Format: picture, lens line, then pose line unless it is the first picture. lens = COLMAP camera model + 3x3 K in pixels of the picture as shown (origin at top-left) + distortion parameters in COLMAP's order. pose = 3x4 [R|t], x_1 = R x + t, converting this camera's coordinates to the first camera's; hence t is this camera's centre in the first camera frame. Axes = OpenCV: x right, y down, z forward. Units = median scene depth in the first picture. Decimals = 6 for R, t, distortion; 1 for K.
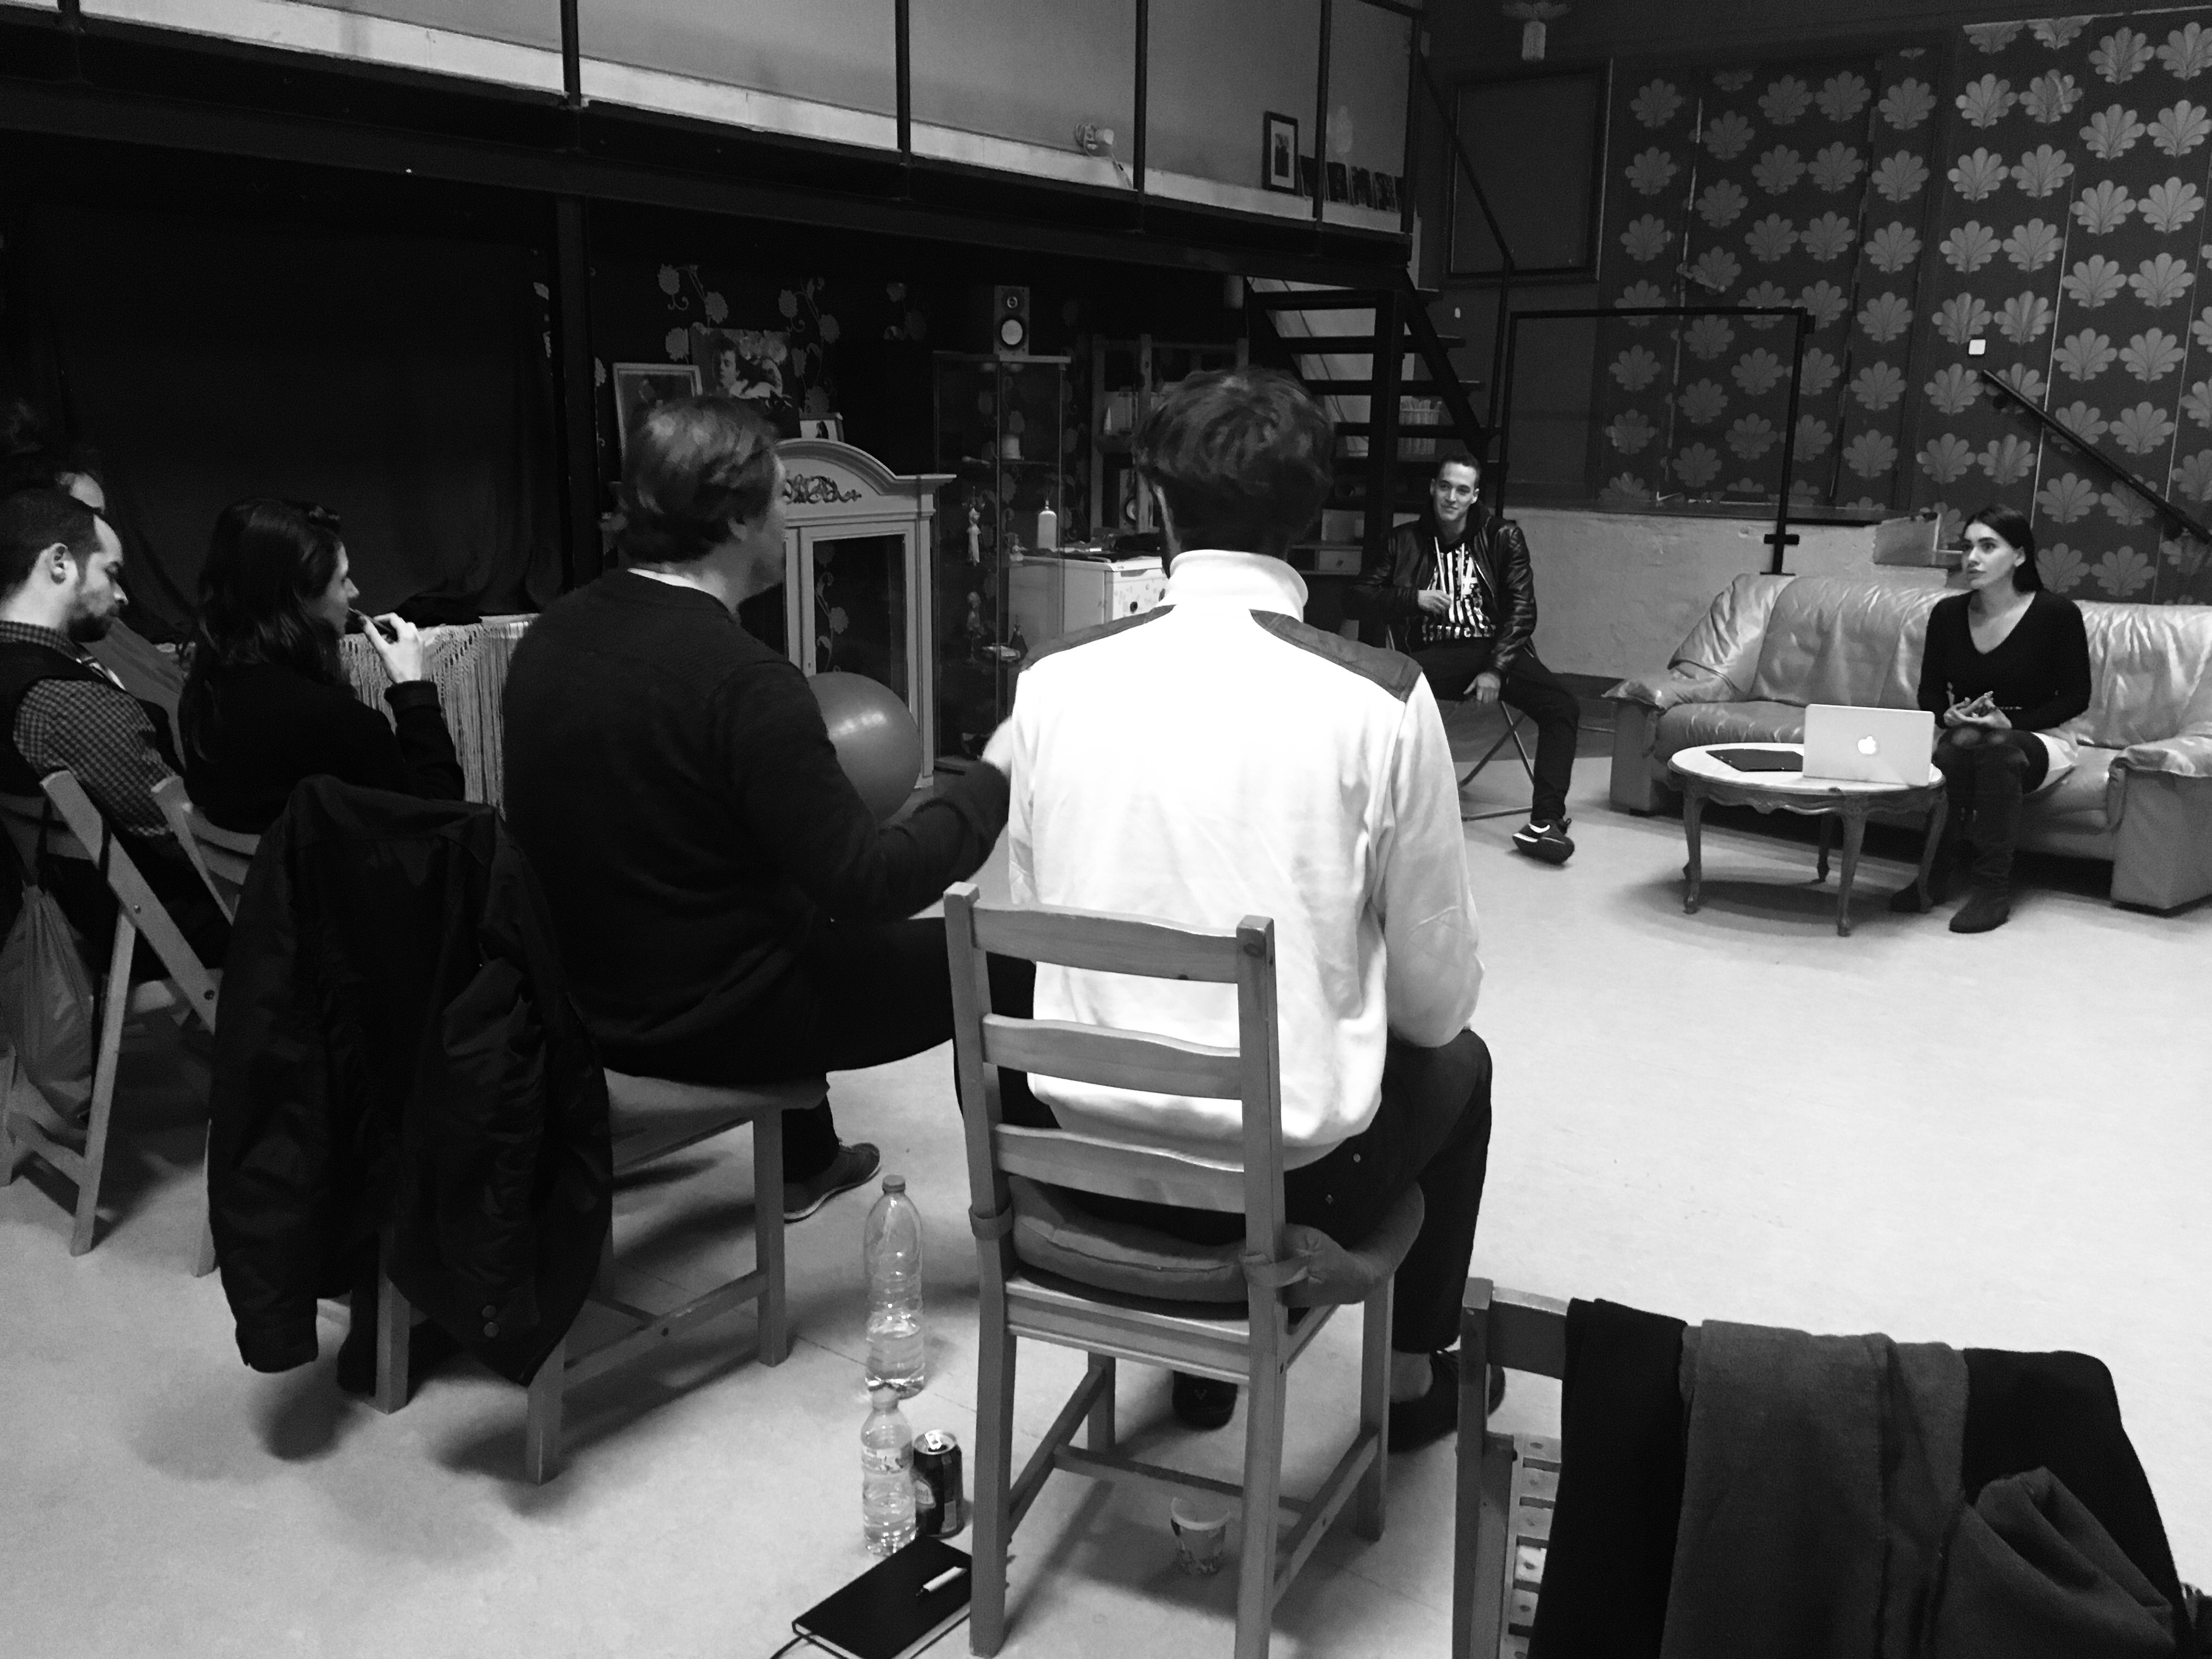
lens RADIAL K [[1828.1, 0, 1095.4], [0, 1828.1, 841.2], [0, 0, 1]] dist [0.028702, -0.040654]
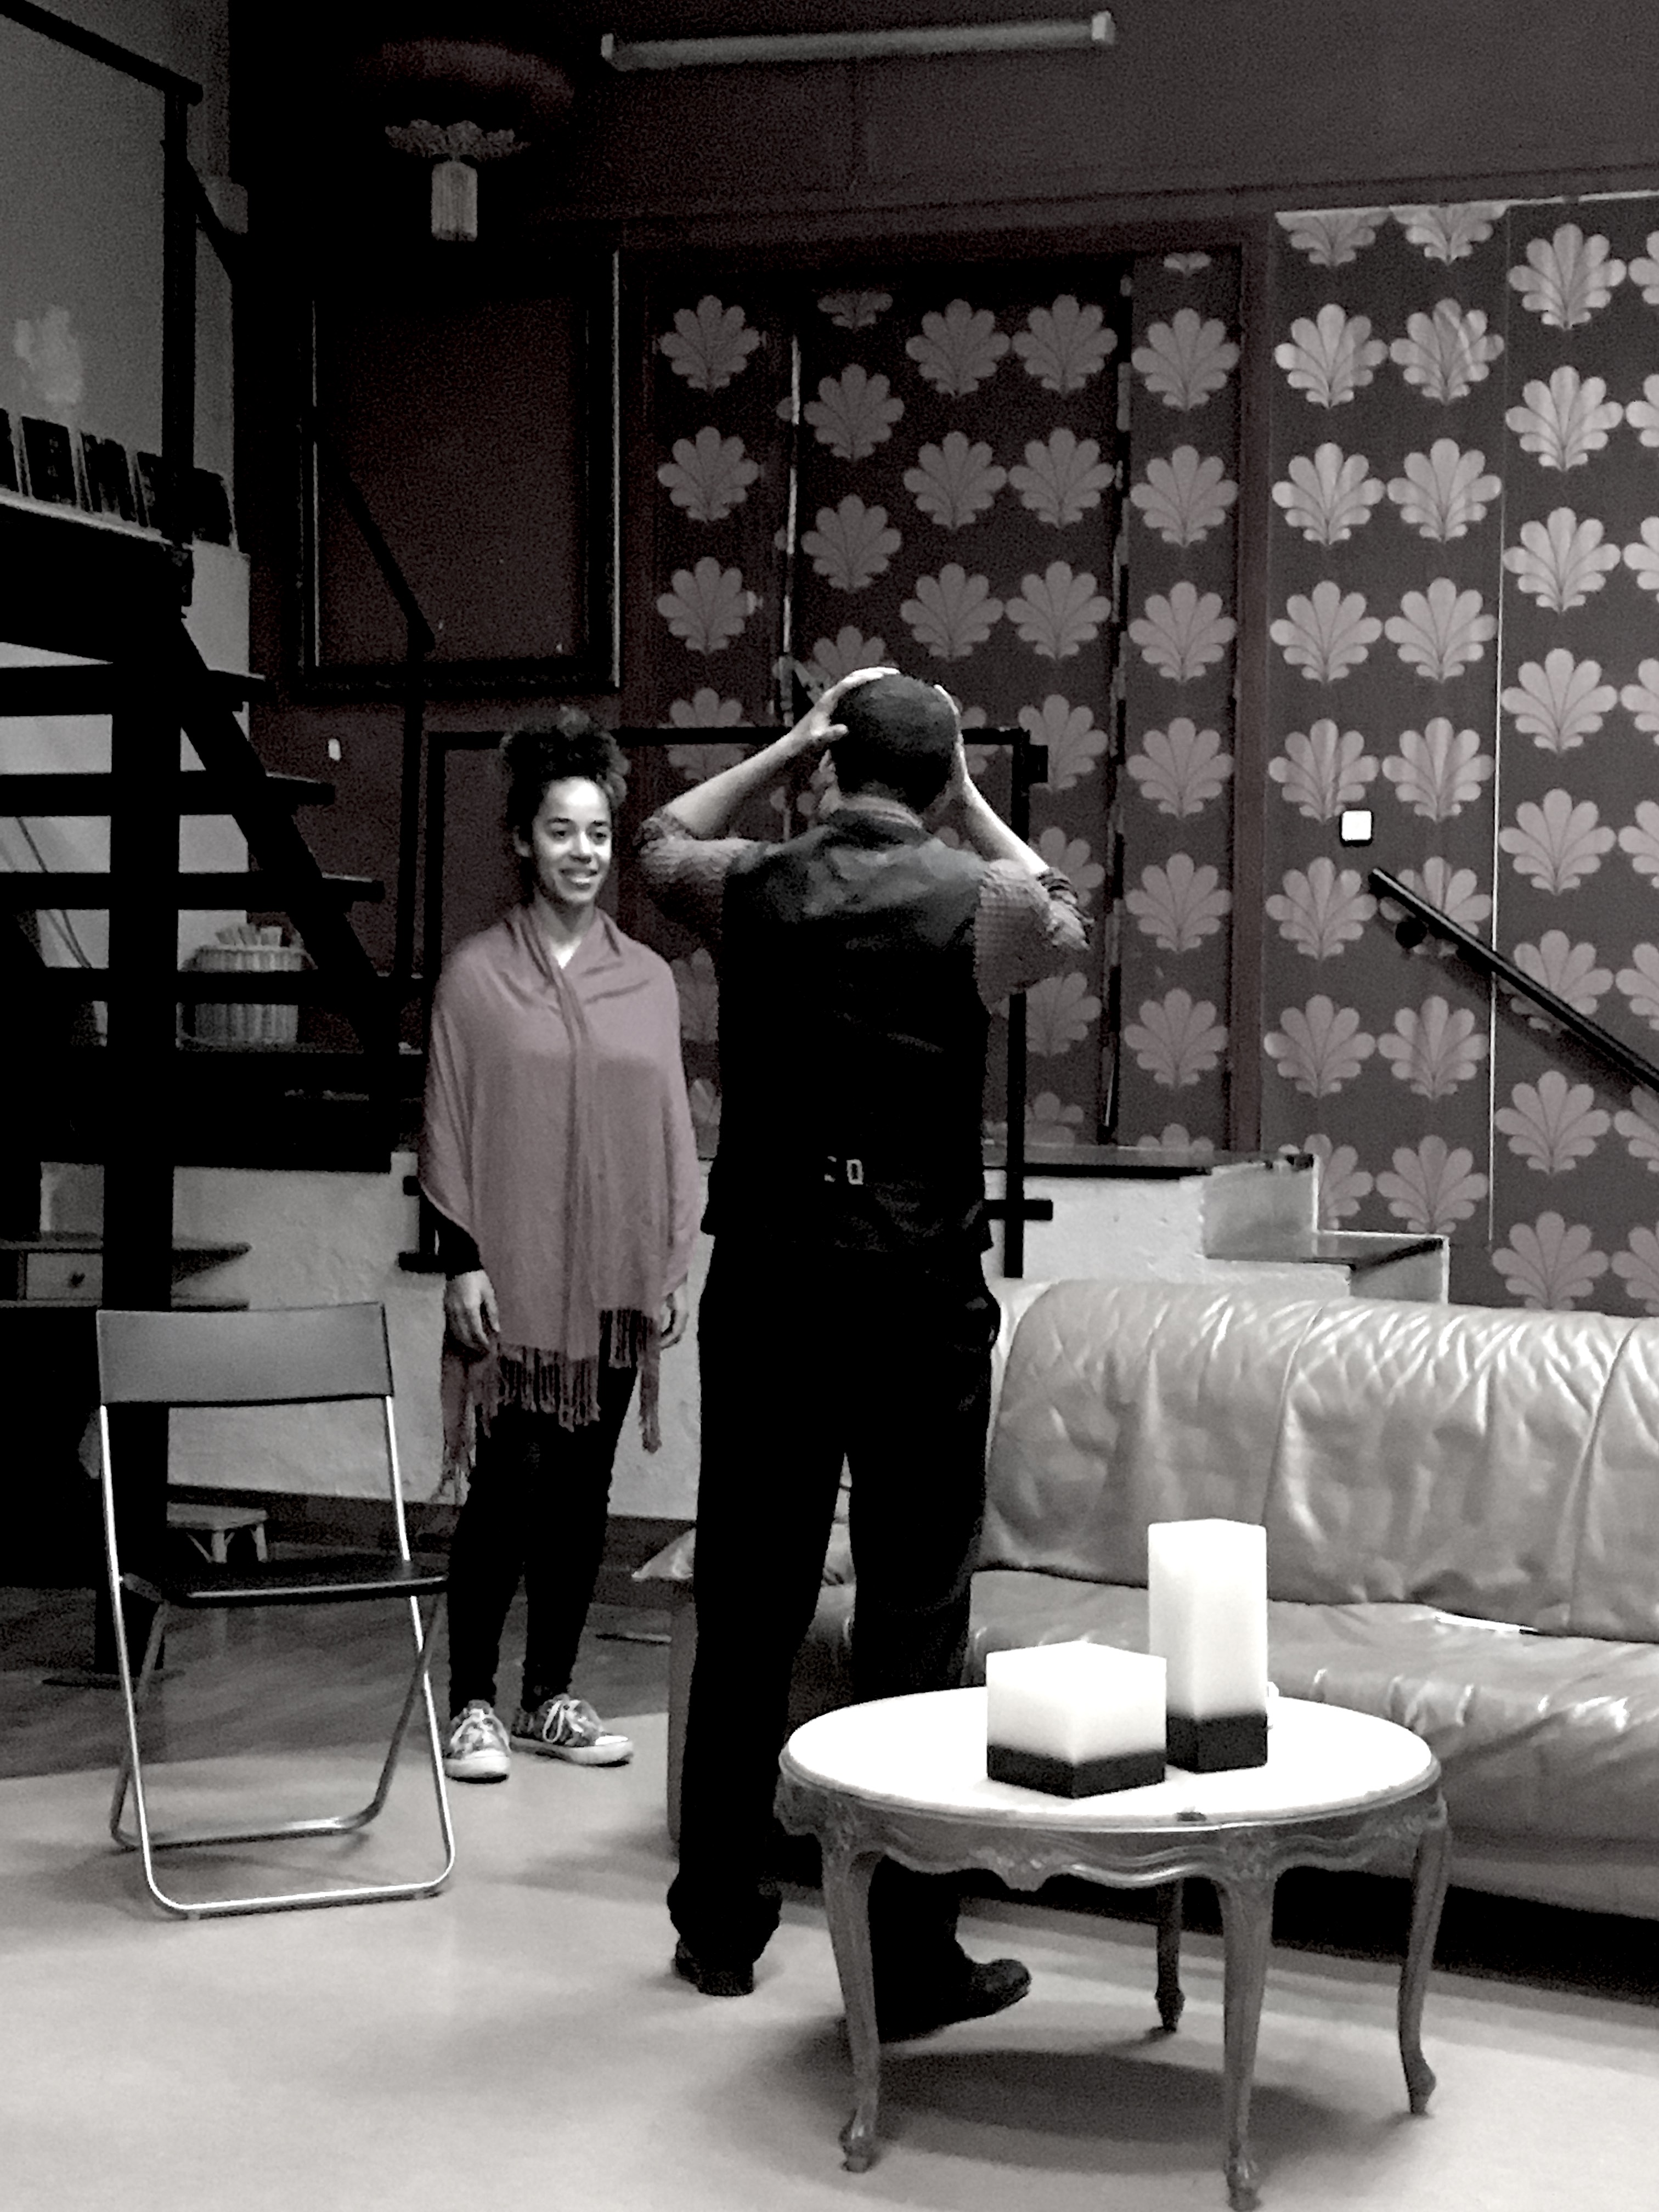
lens RADIAL K [[3538.8, 0, 827.5], [0, 3538.8, 1104.3], [0, 0, 1]] dist [0.144112, 0.000000]
pose [[0.955891, -0.007063, 0.293638, 0.060070], [0.066669, 0.978836, -0.193485, -0.018447], [-0.286056, 0.204527, 0.936131, 0.155988]]
